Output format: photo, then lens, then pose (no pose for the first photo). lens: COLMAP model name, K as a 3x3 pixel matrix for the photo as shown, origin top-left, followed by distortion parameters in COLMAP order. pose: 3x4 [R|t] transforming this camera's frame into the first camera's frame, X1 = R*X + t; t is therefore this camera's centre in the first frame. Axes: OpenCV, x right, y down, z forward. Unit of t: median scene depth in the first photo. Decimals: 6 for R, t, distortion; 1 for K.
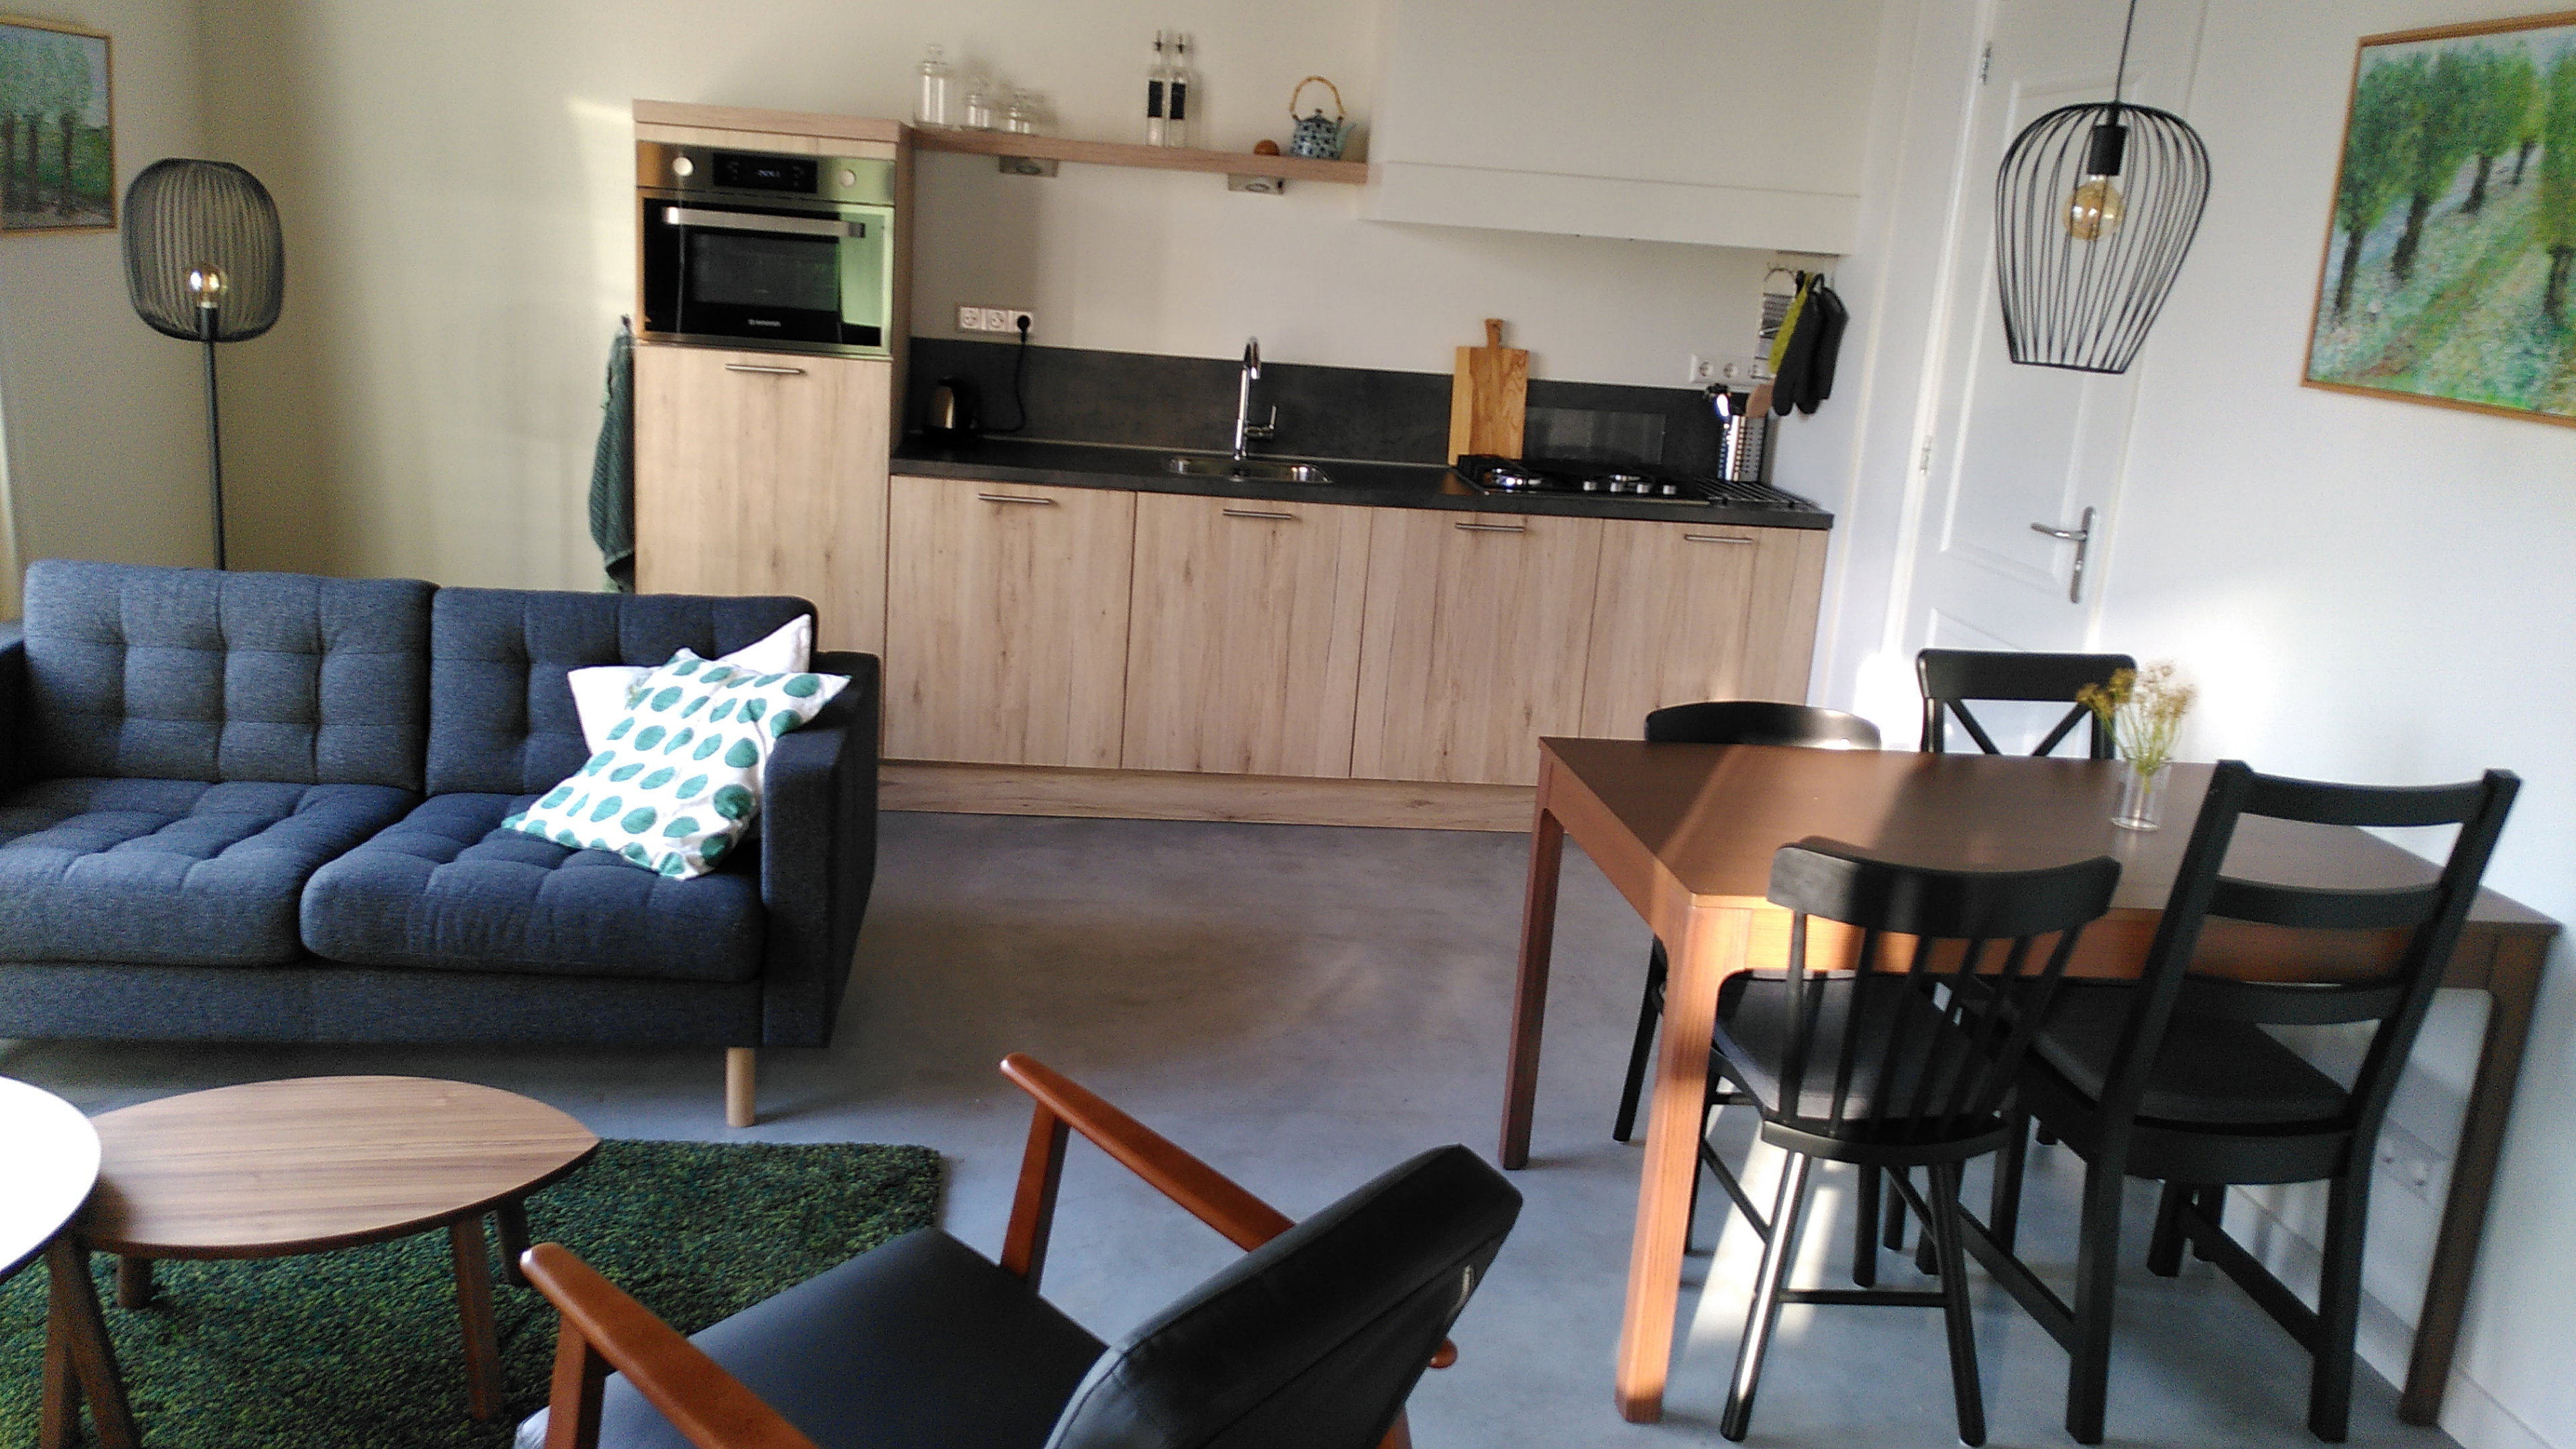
lens RADIAL K [[2044.8, 0, 1287.3], [0, 2044.8, 725.9], [0, 0, 1]] dist [0.064933, -0.043057]
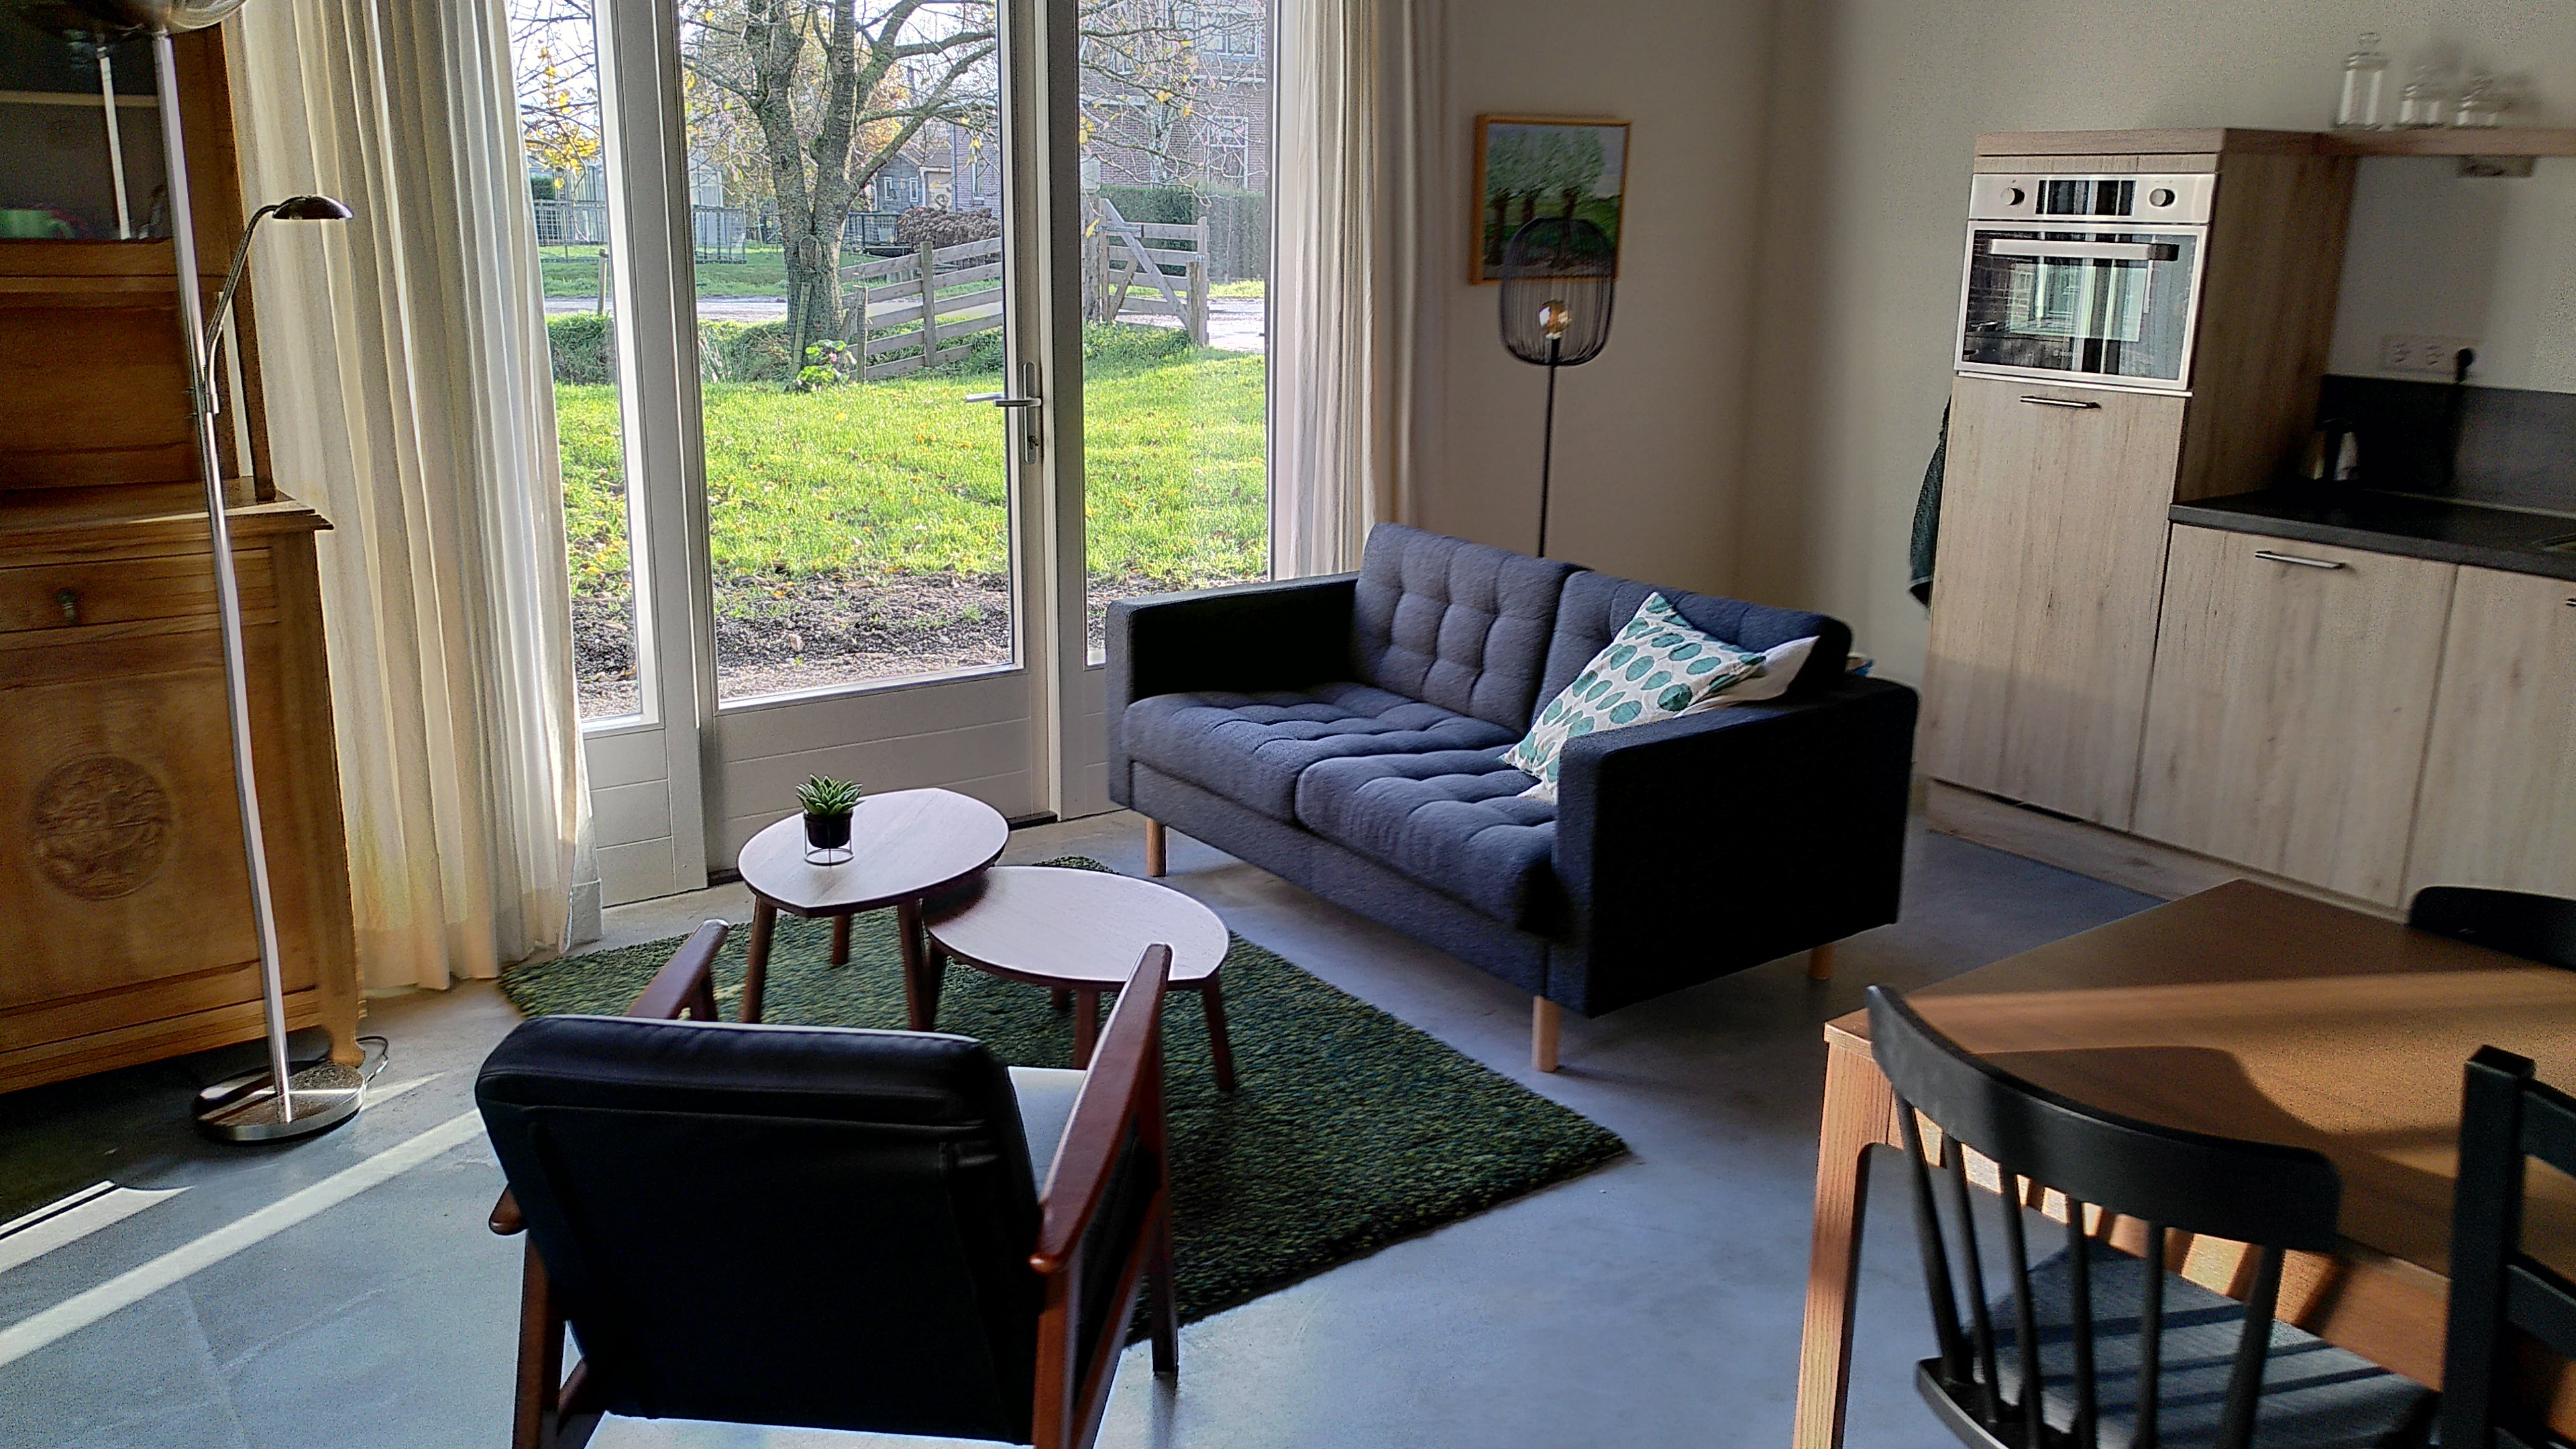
lens RADIAL K [[2044.8, 0, 1288.8], [0, 2044.8, 746.1], [0, 0, 1]] dist [0.064933, -0.043057]
pose [[0.512146, 0.166406, -0.842624, 0.483814], [-0.189360, 0.978789, 0.078204, -0.028705], [0.837765, 0.119507, 0.532793, 0.250596]]
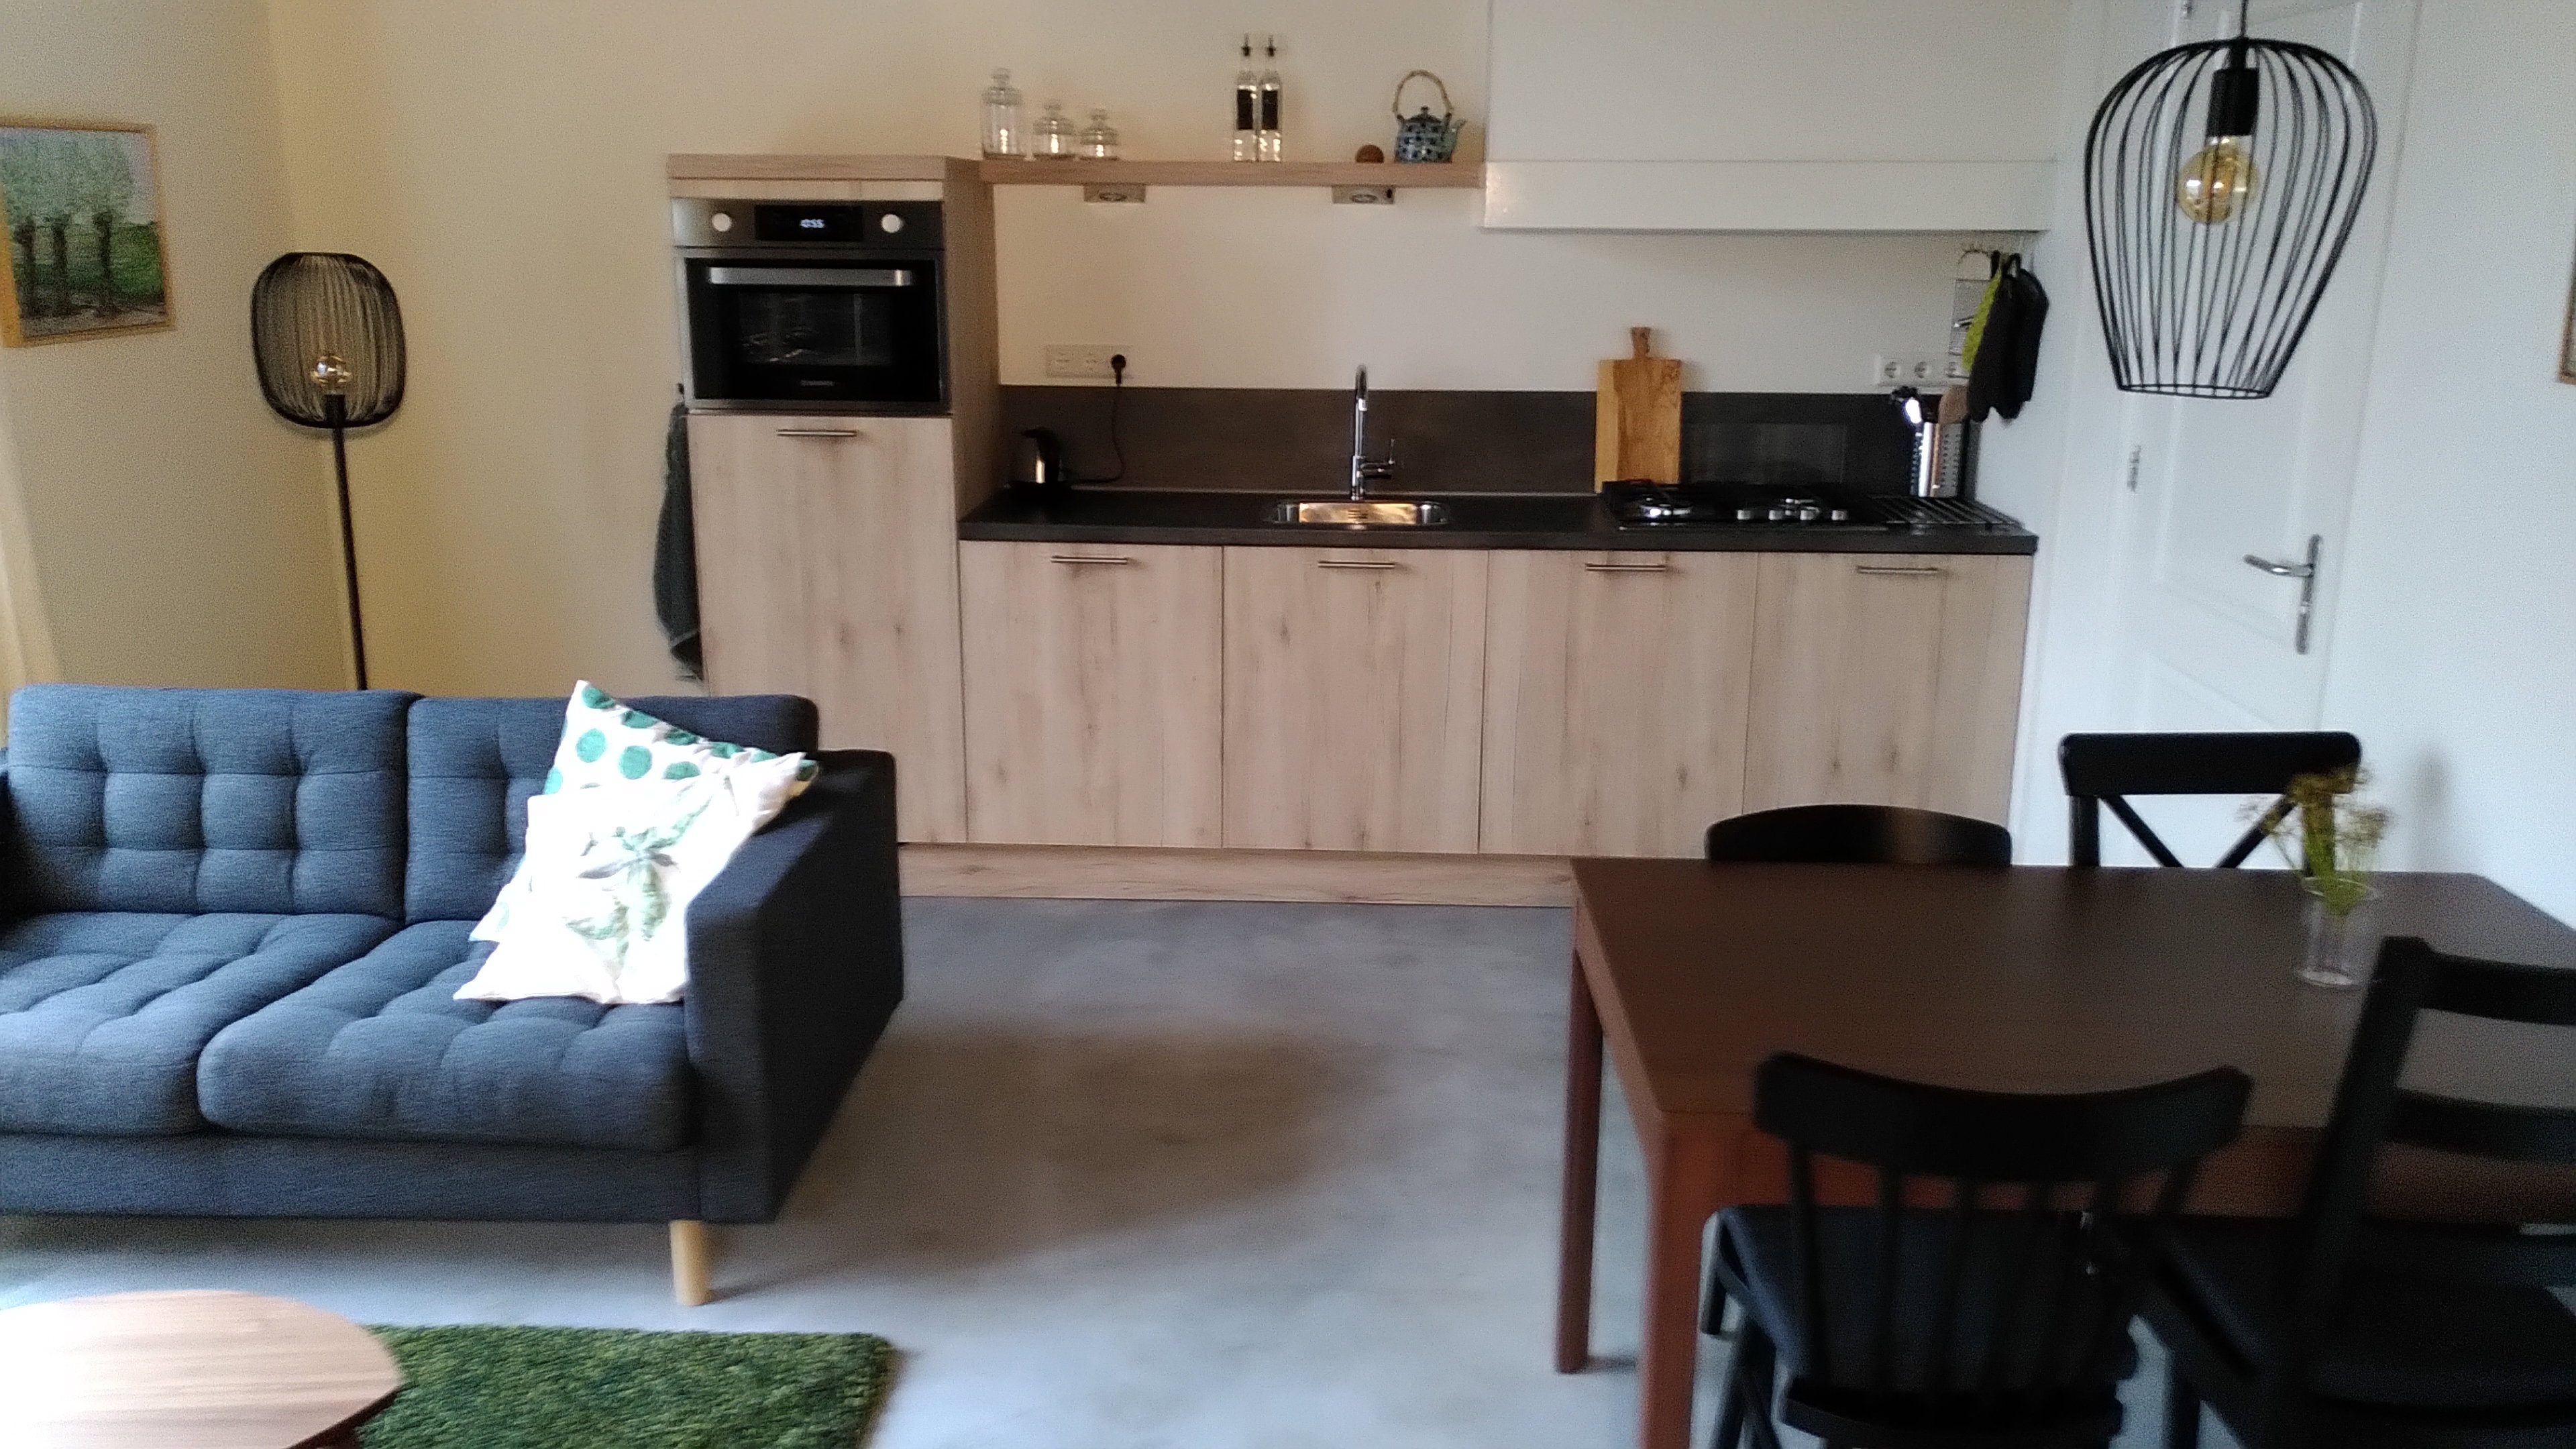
lens RADIAL K [[2044.8, 0, 1284.3], [0, 2044.8, 721.7], [0, 0, 1]] dist [0.064933, -0.043057]
pose [[0.986582, -0.027427, -0.160944, 0.120588], [0.027518, 0.999620, -0.001666, -0.043070], [0.160929, -0.002785, 0.986962, 0.140551]]
